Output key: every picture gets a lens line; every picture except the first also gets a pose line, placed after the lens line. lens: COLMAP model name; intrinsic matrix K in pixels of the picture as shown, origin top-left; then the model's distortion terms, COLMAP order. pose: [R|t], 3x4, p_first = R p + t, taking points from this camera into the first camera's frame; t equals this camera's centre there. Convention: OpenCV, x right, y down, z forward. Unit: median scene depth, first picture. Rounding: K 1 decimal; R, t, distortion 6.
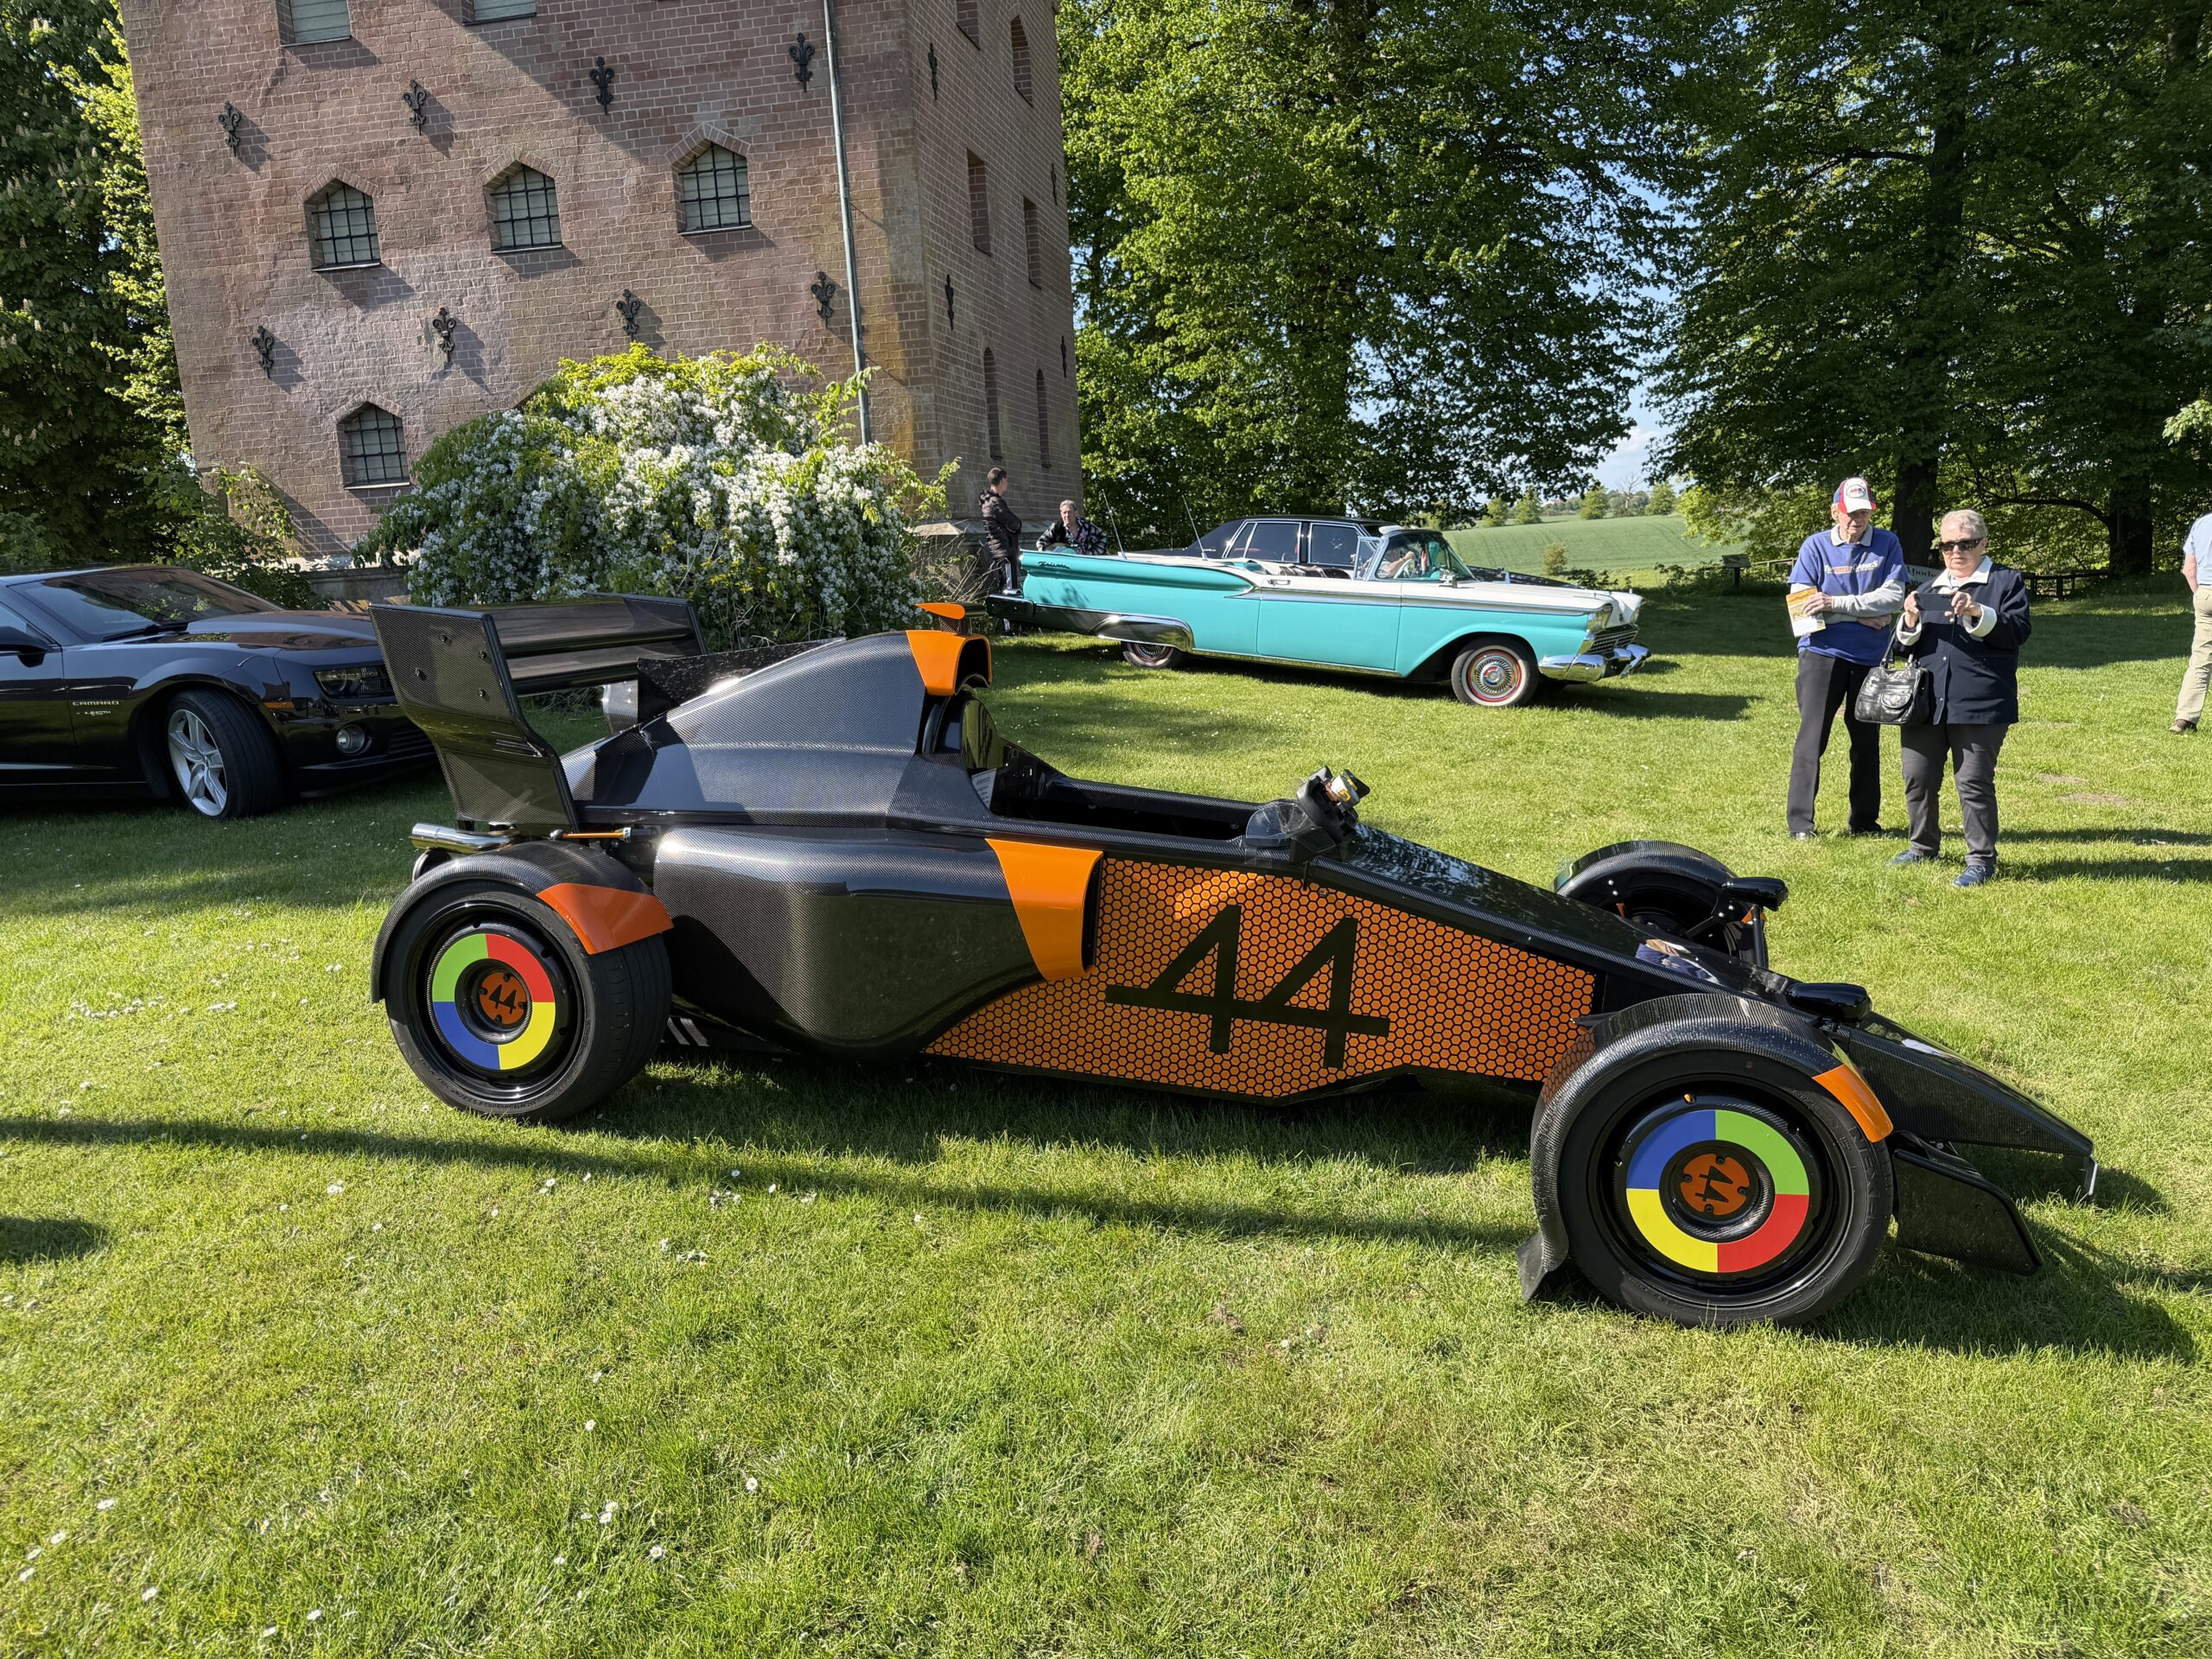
lens RADIAL K [[1545.9, 0, 1157.4], [0, 1545.9, 817.5], [0, 0, 1]] dist [-0.040119, 0.004811]
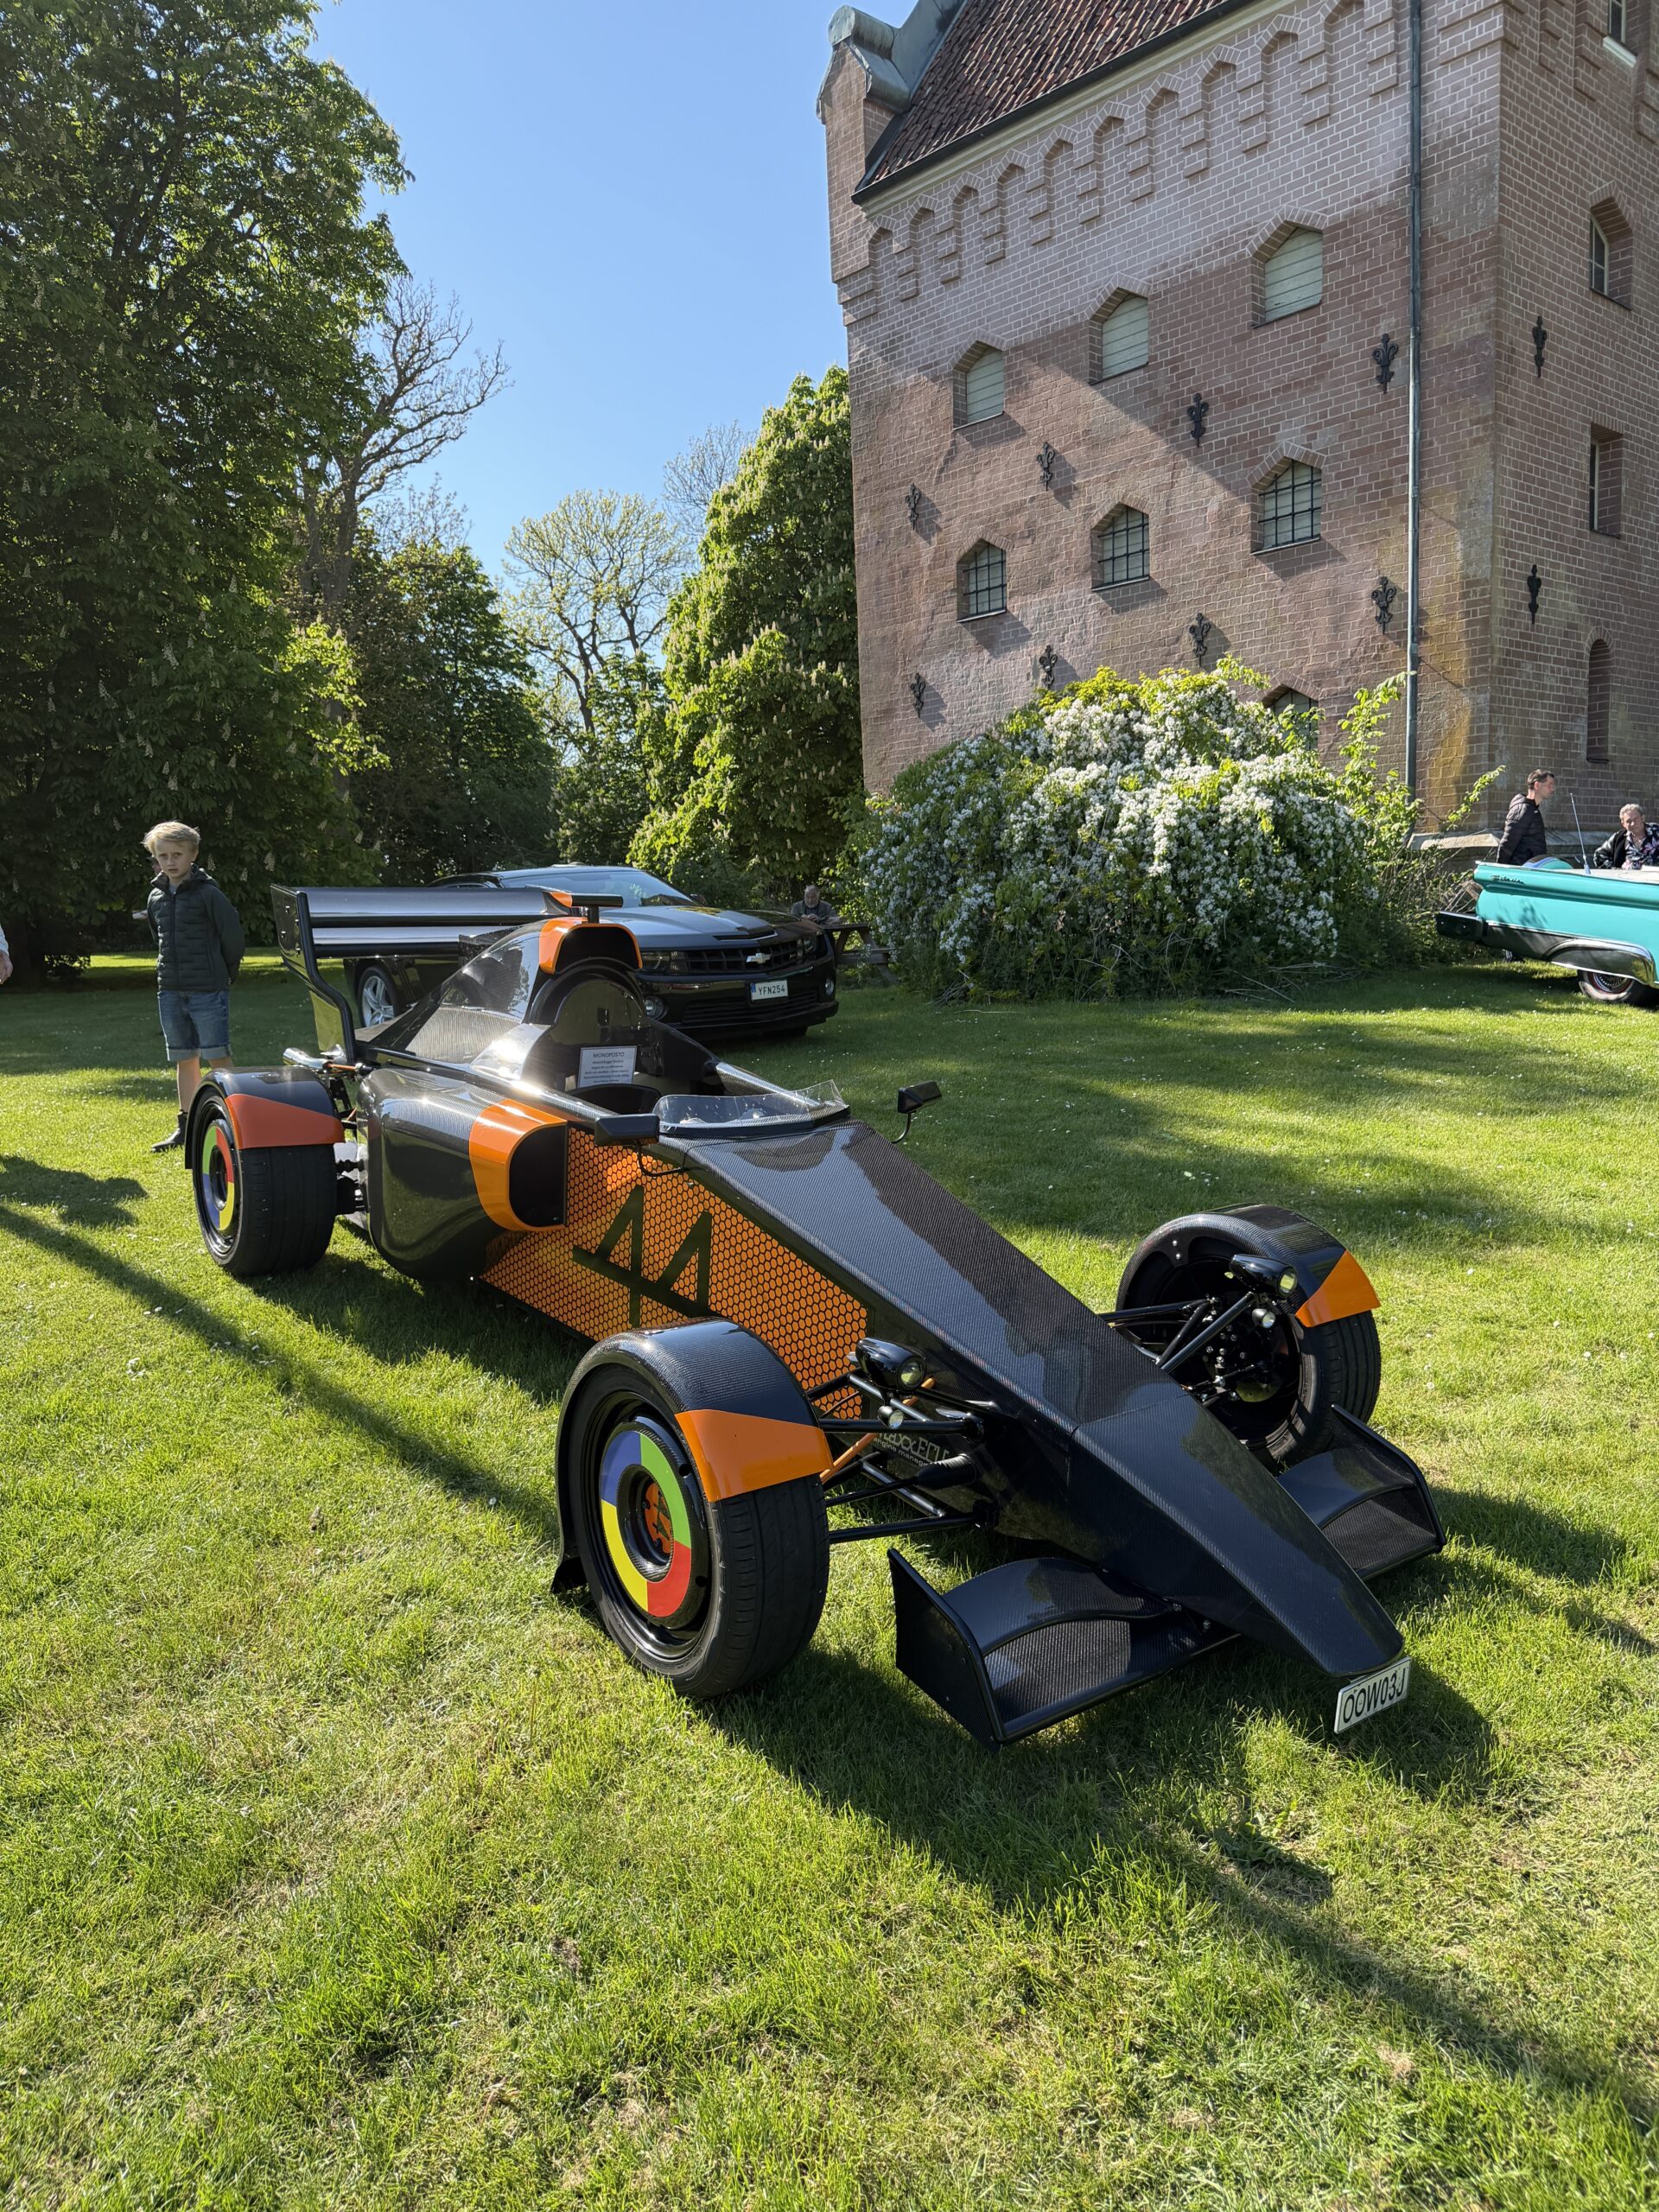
lens RADIAL K [[1545.9, 0, 829.5], [0, 1545.9, 1106.0], [0, 0, 1]] dist [-0.040119, 0.004811]
pose [[0.799540, 0.082598, -0.594906, 0.100702], [-0.092827, 0.995591, 0.013473, -0.003205], [0.593396, 0.044452, 0.803682, 0.029912]]
